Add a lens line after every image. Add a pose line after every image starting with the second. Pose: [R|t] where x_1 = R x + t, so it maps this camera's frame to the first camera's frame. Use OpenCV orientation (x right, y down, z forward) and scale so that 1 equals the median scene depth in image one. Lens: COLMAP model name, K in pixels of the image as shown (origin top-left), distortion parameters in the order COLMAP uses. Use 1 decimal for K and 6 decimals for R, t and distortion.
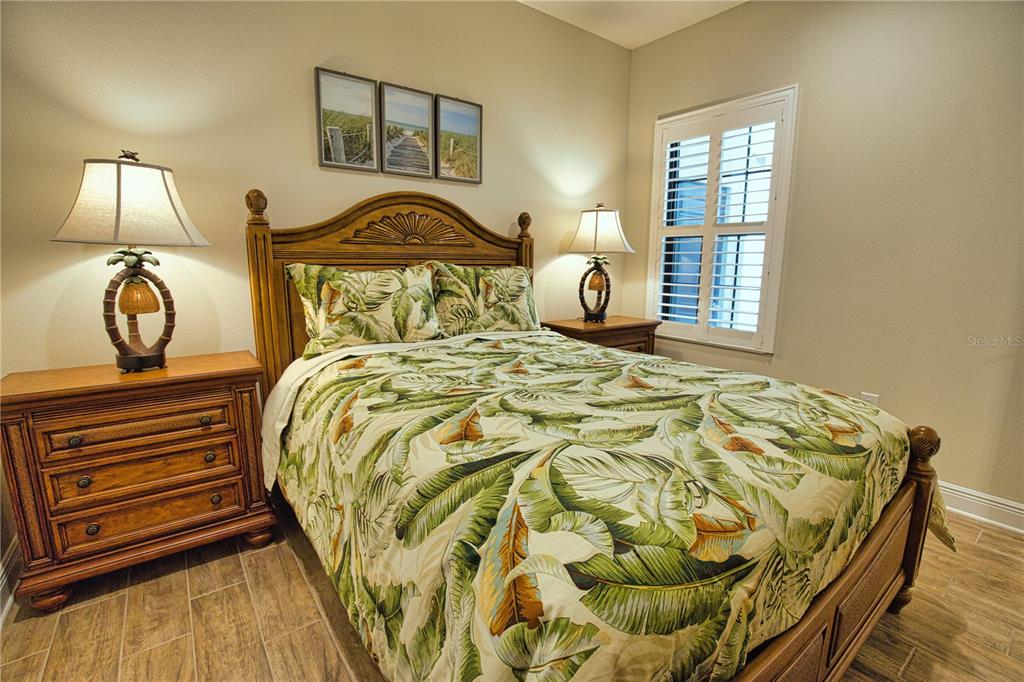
lens RADIAL K [[465.6, 0, 513.7], [0, 465.6, 344.5], [0, 0, 1]] dist [-0.029355, 0.000058]
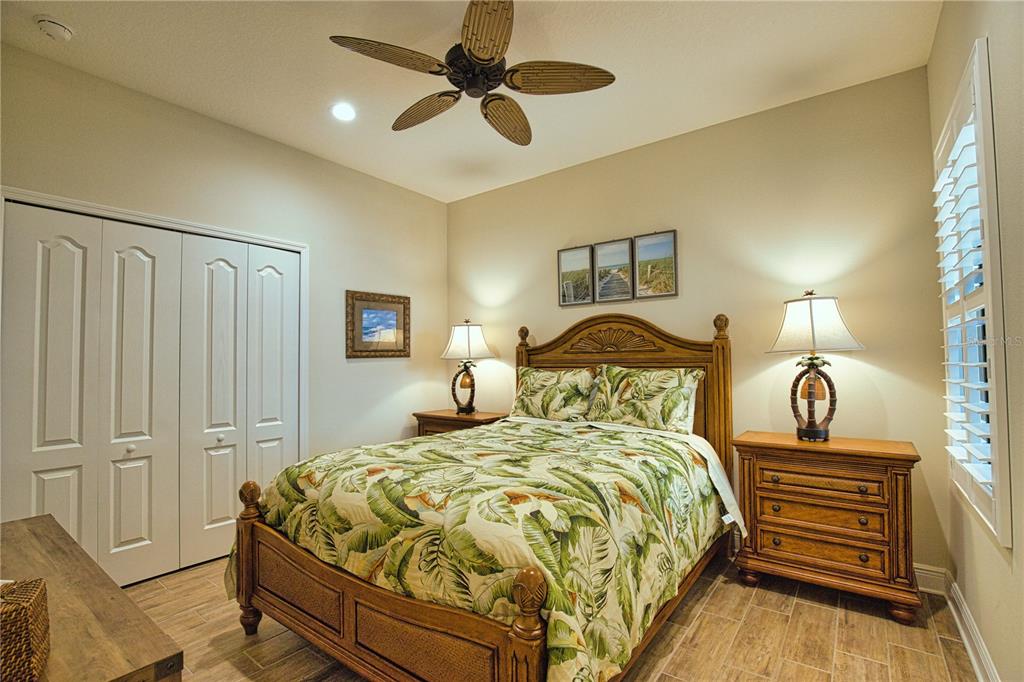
lens RADIAL K [[465.6, 0, 513.7], [0, 465.6, 344.5], [0, 0, 1]] dist [-0.029355, 0.000058]
pose [[0.283964, -0.035454, -0.958179, 1.017612], [-0.147720, 0.985768, -0.080253, -0.091583], [0.947387, 0.164332, 0.274685, 0.383928]]
